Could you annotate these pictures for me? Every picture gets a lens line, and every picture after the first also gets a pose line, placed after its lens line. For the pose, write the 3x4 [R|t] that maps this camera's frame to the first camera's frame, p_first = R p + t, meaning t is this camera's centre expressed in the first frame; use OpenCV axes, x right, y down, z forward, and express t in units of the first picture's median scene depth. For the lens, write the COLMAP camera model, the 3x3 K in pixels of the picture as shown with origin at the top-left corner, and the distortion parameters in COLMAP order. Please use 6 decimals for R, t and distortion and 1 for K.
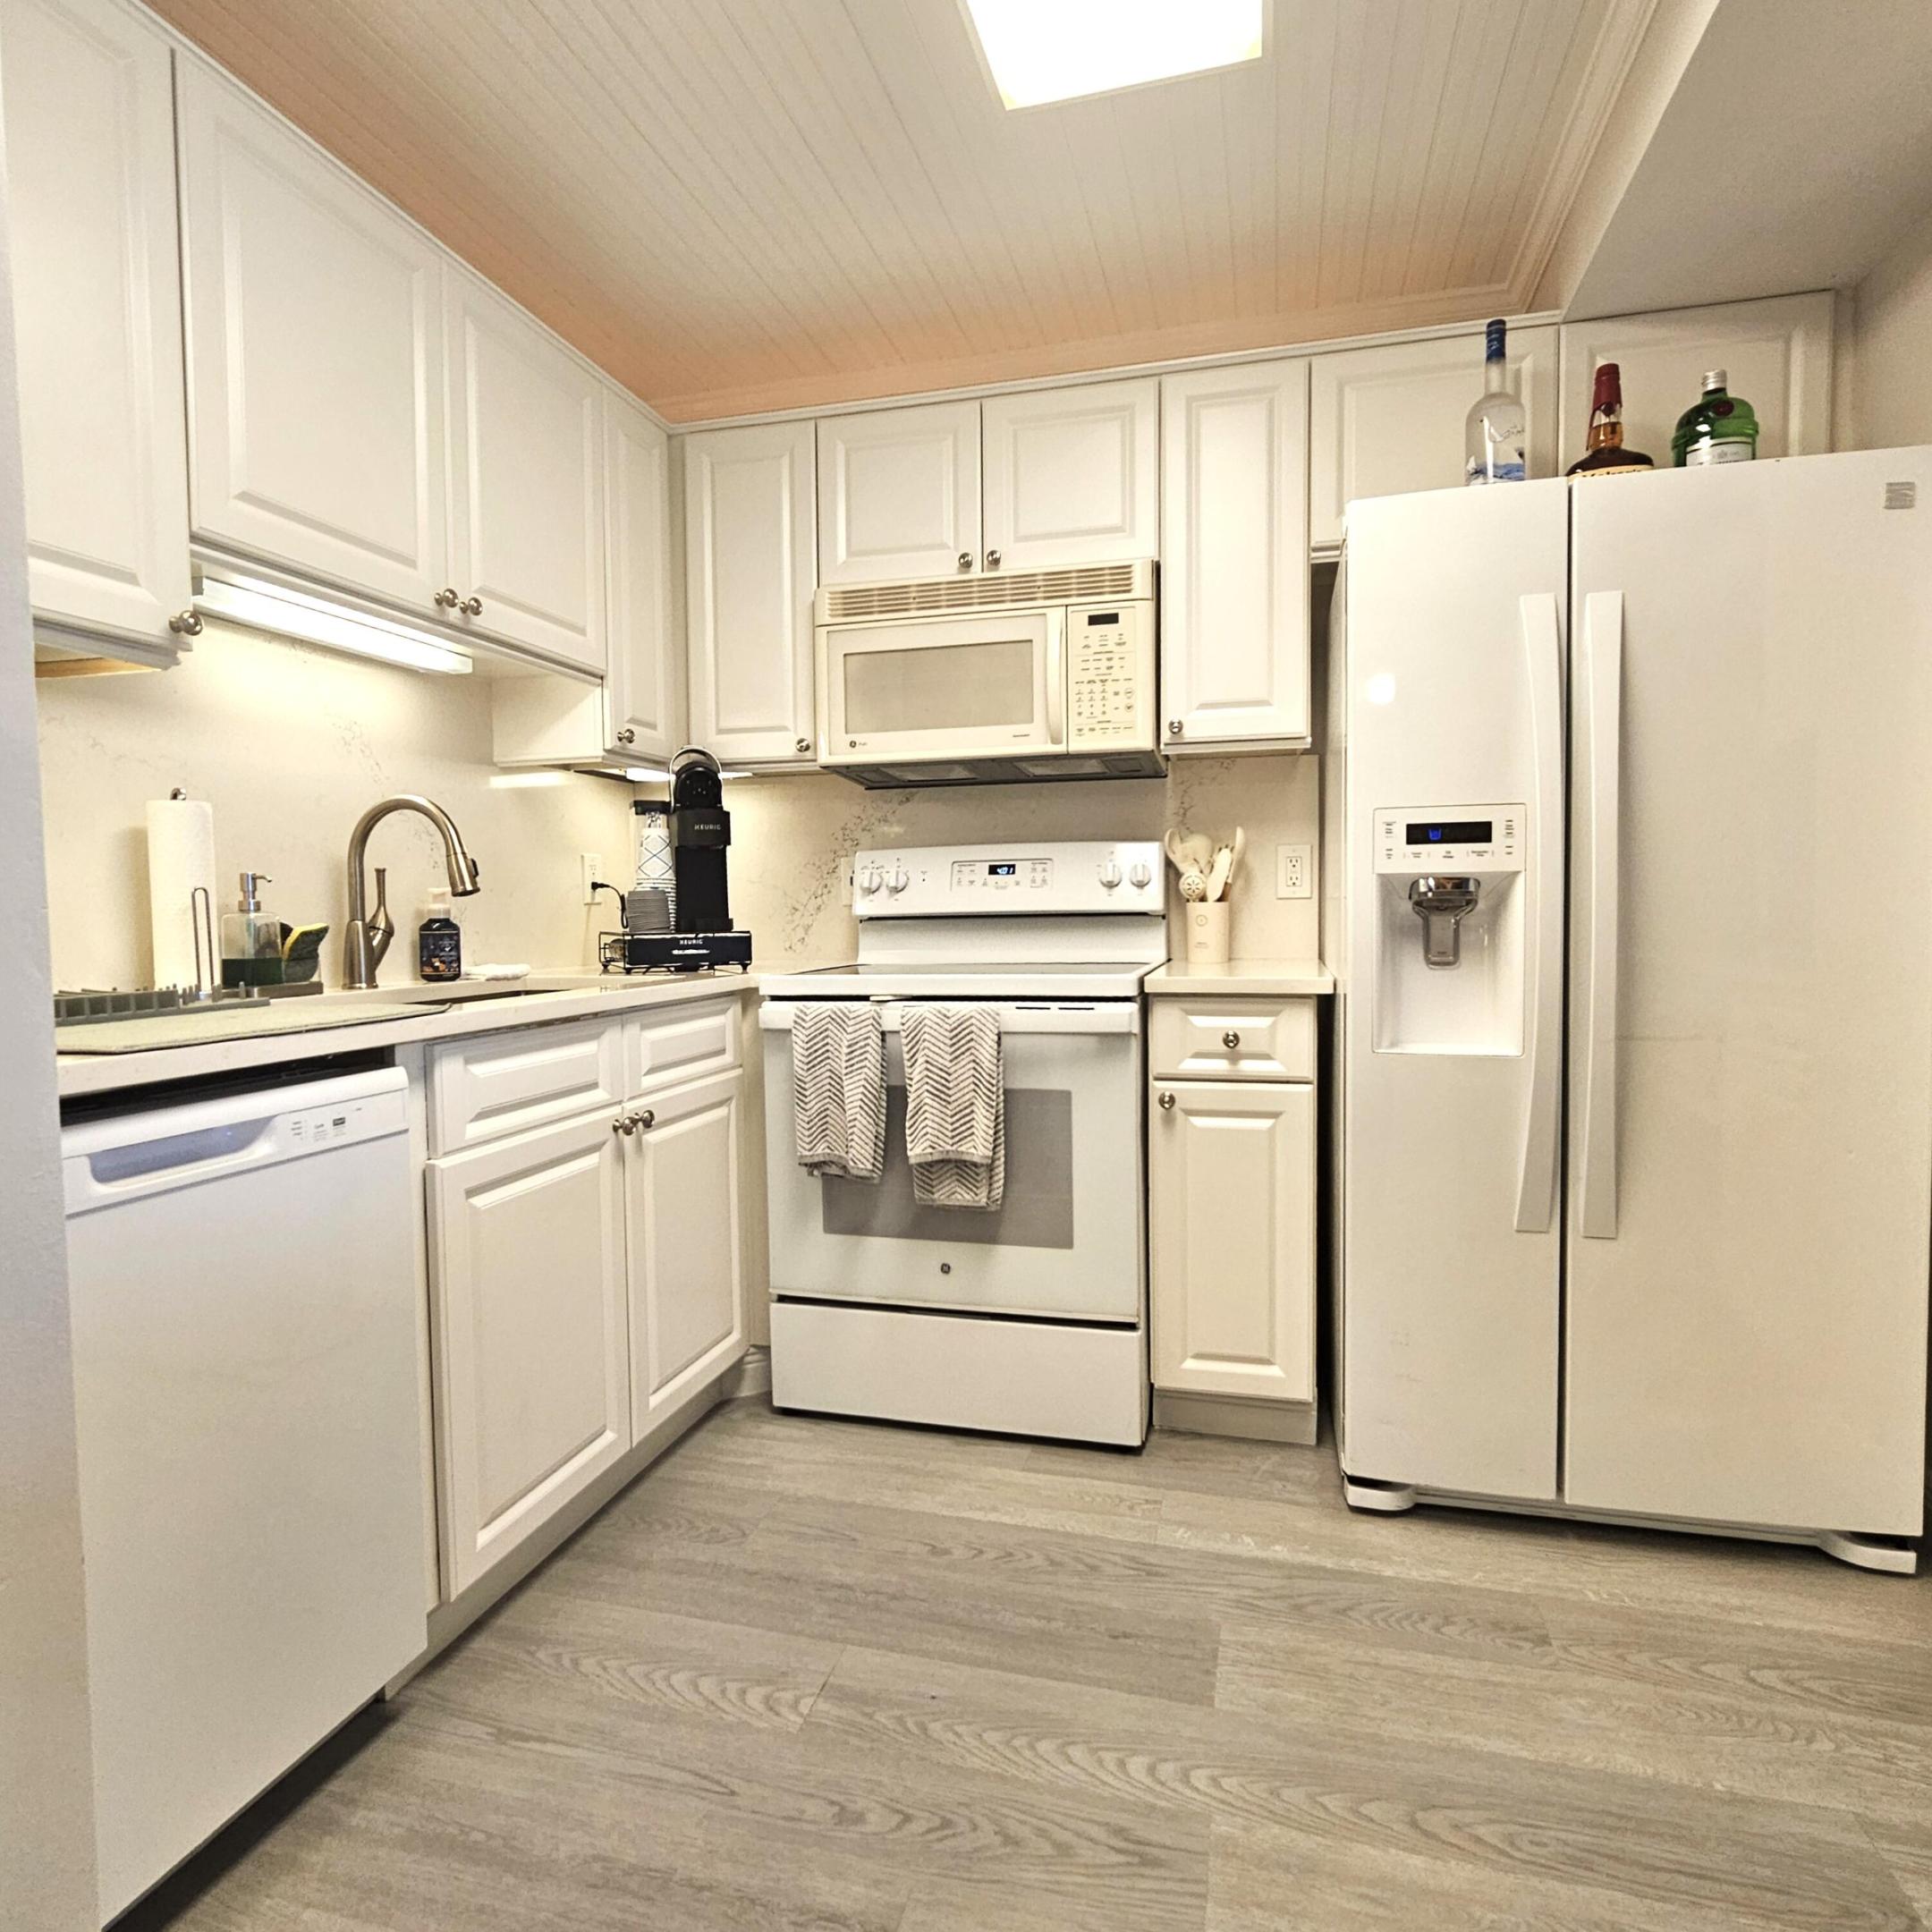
lens RADIAL K [[1169.6, 0, 966.0], [0, 1169.6, 966.0], [0, 0, 1]] dist [-0.000334, -0.001111]
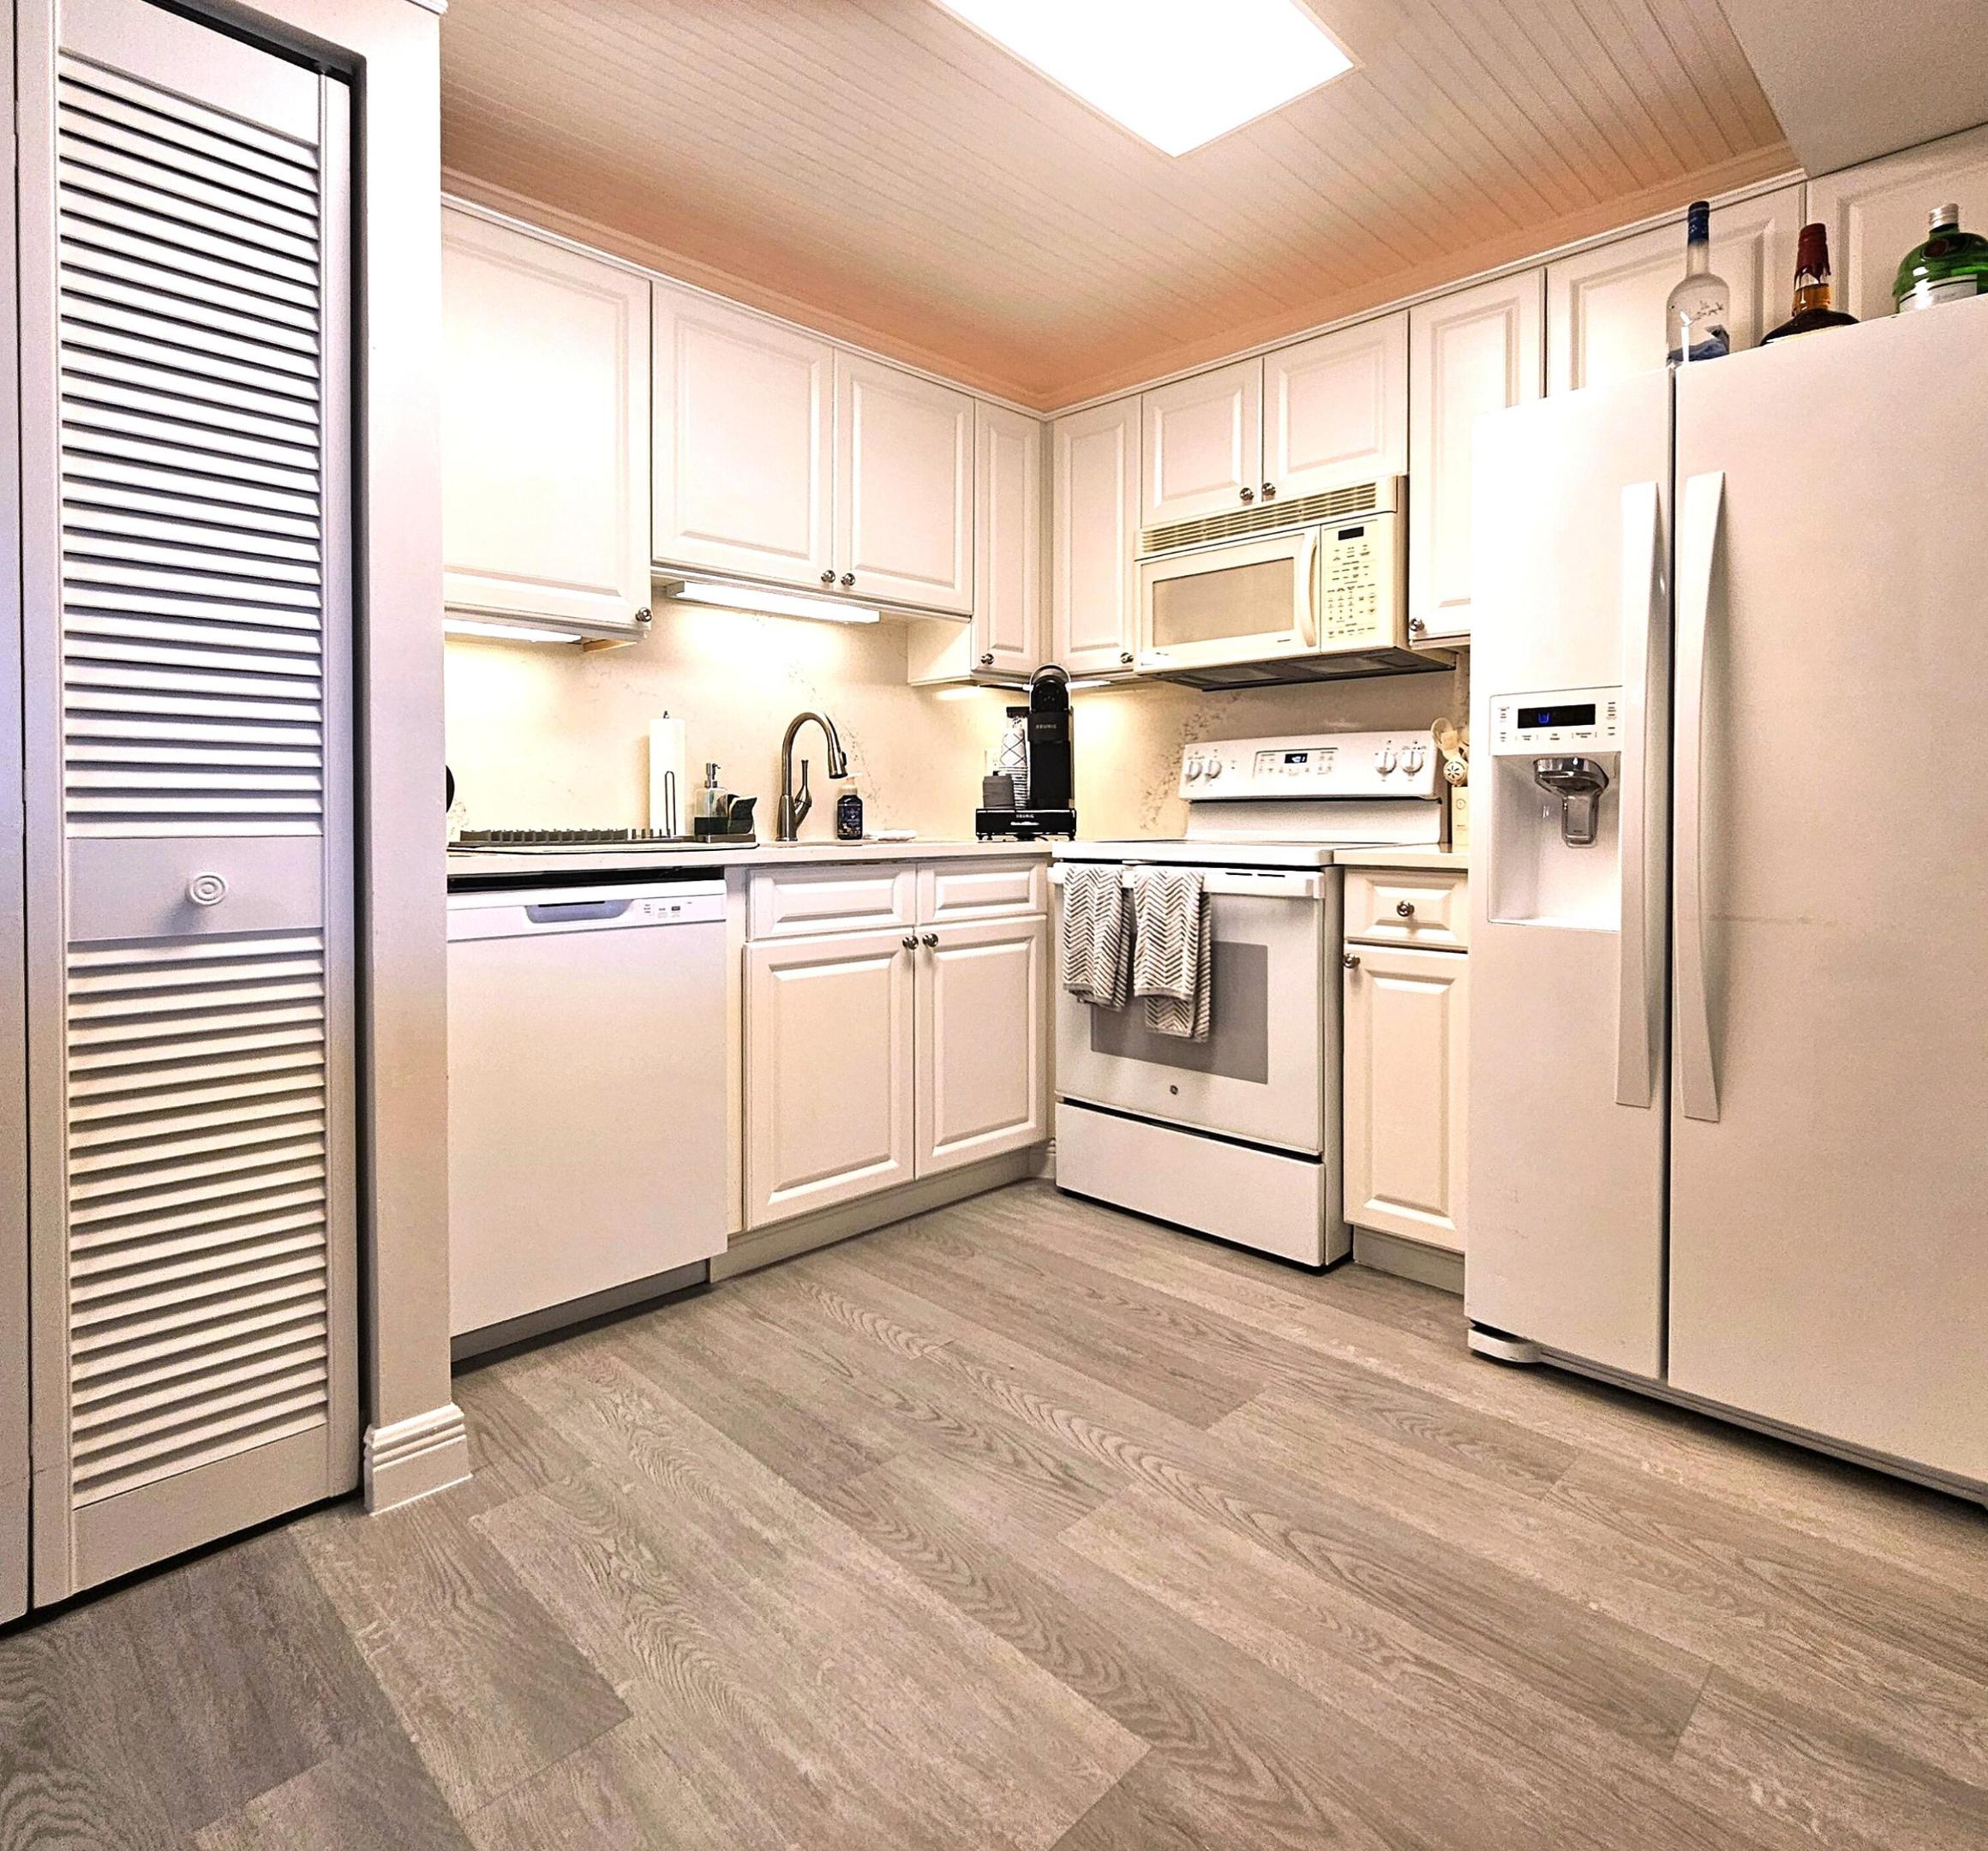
lens RADIAL K [[1139.5, 0, 995.9], [0, 1139.5, 826.2], [0, 0, 1]] dist [-0.001370, 0.000207]
pose [[0.868998, 0.019885, -0.494416, 0.420444], [-0.035275, 0.999140, -0.021815, 0.022261], [0.493557, 0.036397, 0.868952, -0.121592]]
